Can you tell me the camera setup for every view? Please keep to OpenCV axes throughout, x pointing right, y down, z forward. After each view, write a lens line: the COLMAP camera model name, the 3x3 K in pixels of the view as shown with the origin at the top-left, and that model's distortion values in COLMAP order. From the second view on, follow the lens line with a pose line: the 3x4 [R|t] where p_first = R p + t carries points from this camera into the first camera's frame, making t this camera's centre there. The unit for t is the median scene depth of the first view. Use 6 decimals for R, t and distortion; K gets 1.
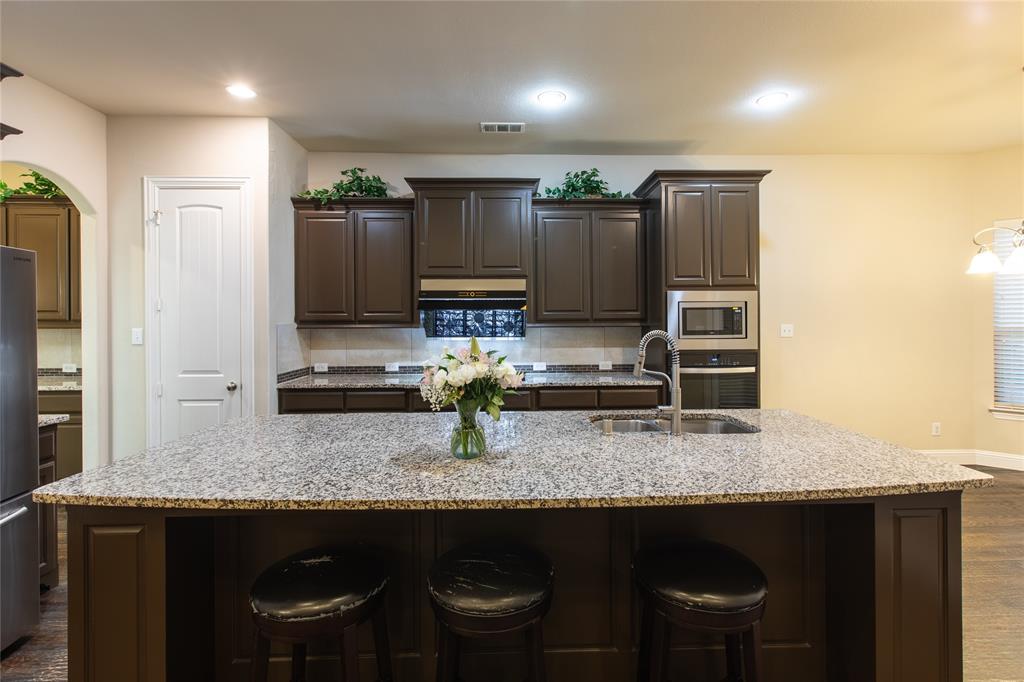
lens RADIAL K [[487.1, 0, 523.4], [0, 487.1, 317.6], [0, 0, 1]] dist [0.001772, 0.000800]
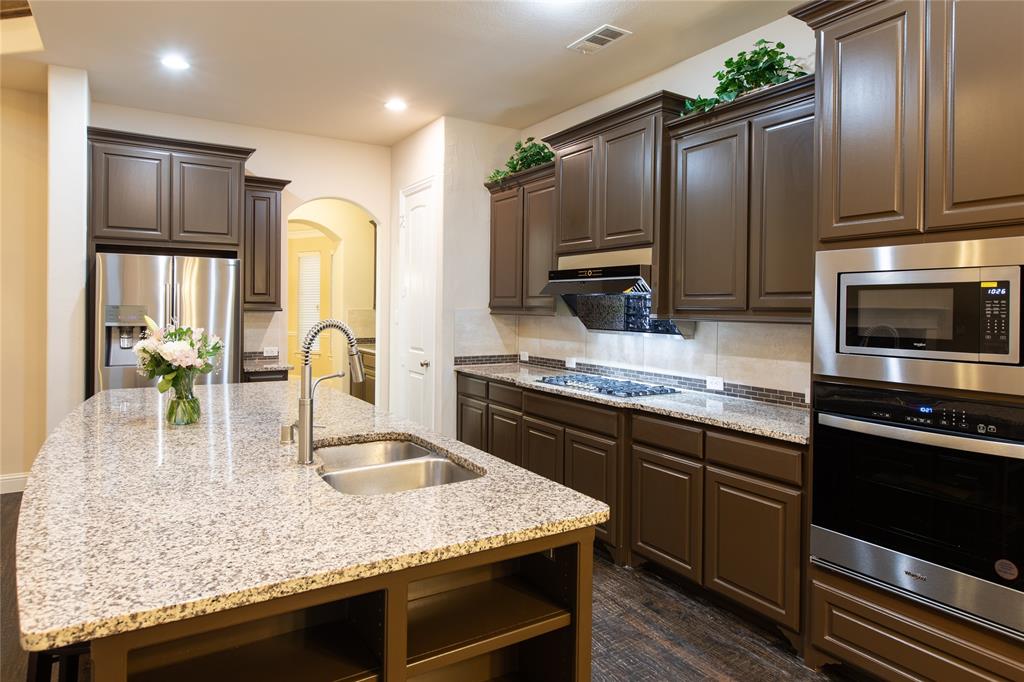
lens RADIAL K [[601.5, 0, 500.7], [0, 601.5, 310.8], [0, 0, 1]] dist [0.015164, -0.011460]
pose [[0.496874, 0.016741, -0.867661, 0.620901], [-0.011019, 0.999855, 0.012981, -0.000381], [0.867753, 0.003111, 0.496987, 0.408269]]
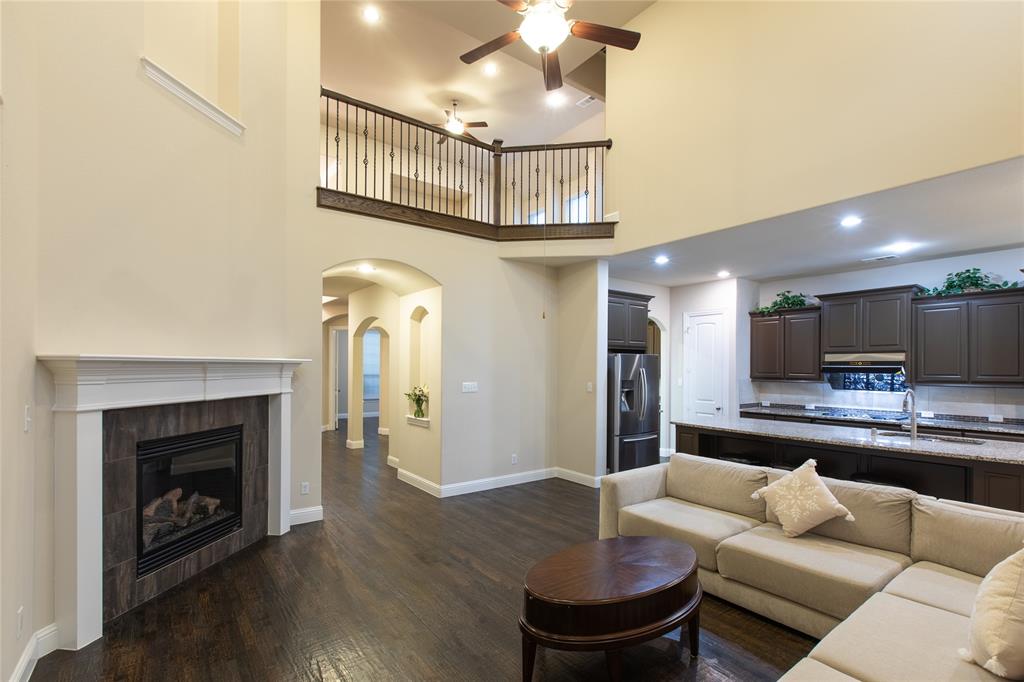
lens RADIAL K [[471.2, 0, 510.5], [0, 471.2, 369.0], [0, 0, 1]] dist [0.005690, -0.000095]
pose [[0.569687, 0.010592, -0.821794, 0.503469], [-0.006512, 0.999944, 0.008374, -0.034278], [0.821836, 0.000580, 0.569724, -0.804140]]
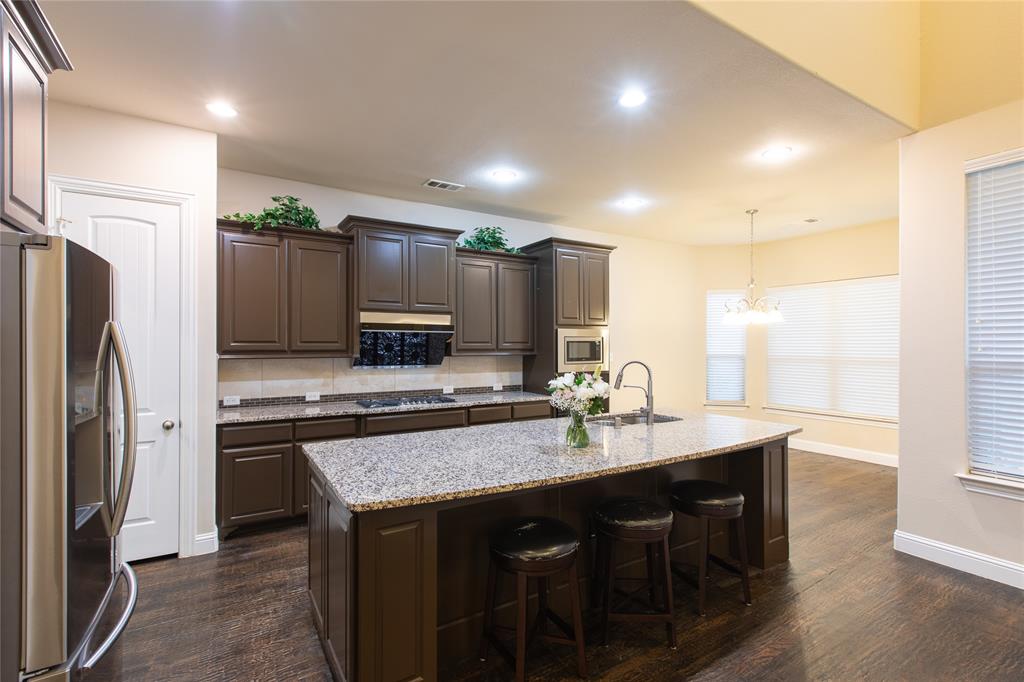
lens RADIAL K [[471.2, 0, 511.2], [0, 471.2, 345.6], [0, 0, 1]] dist [0.005690, -0.000095]
pose [[0.868829, 0.004645, 0.495090, -0.430555], [-0.006598, 0.999976, 0.002197, -0.009461], [-0.495068, -0.005176, 0.868839, -0.058193]]
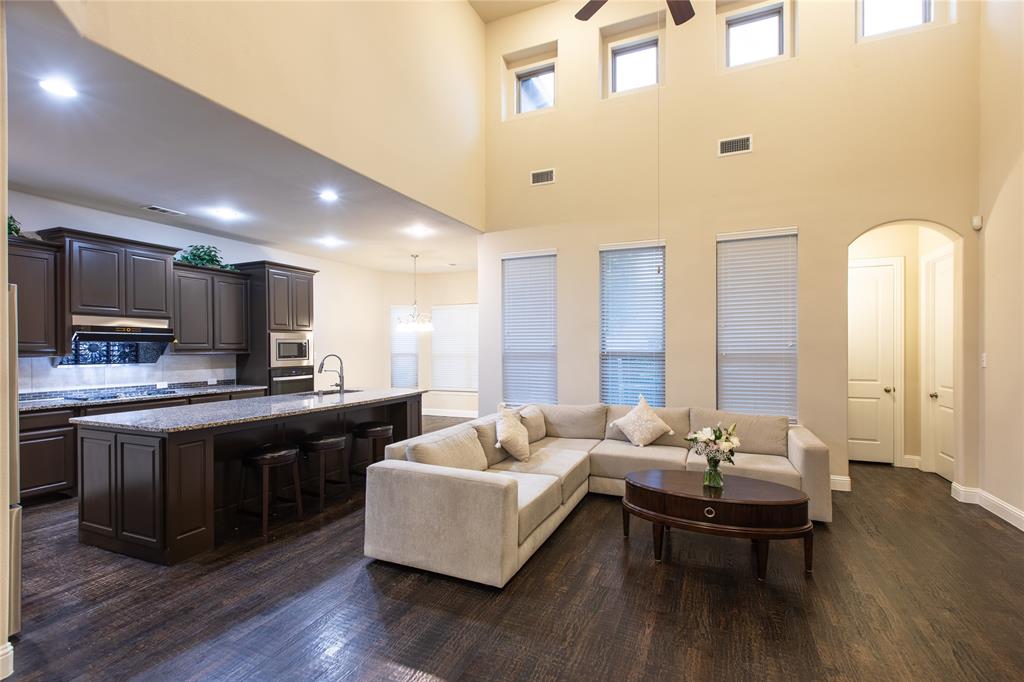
lens RADIAL K [[471.2, 0, 515.3], [0, 471.2, 349.5], [0, 0, 1]] dist [0.005690, -0.000095]
pose [[0.426123, 0.000086, 0.904665, -0.782577], [-0.000815, 1.000000, 0.000290, 0.003056], [-0.904665, -0.000861, 0.426123, -0.447613]]
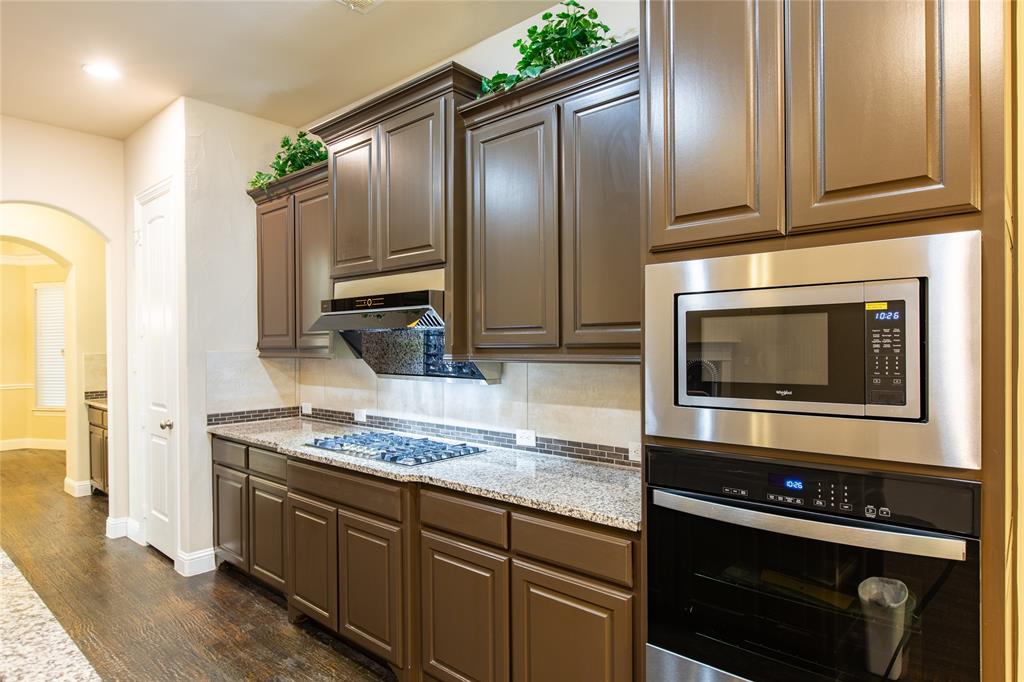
lens RADIAL K [[601.5, 0, 492.9], [0, 601.5, 349.1], [0, 0, 1]] dist [0.015164, -0.011460]
pose [[0.709126, 0.005030, -0.705064, 0.491914], [0.005914, 0.999897, 0.013082, -0.000971], [0.705057, -0.013447, 0.709023, 0.581272]]
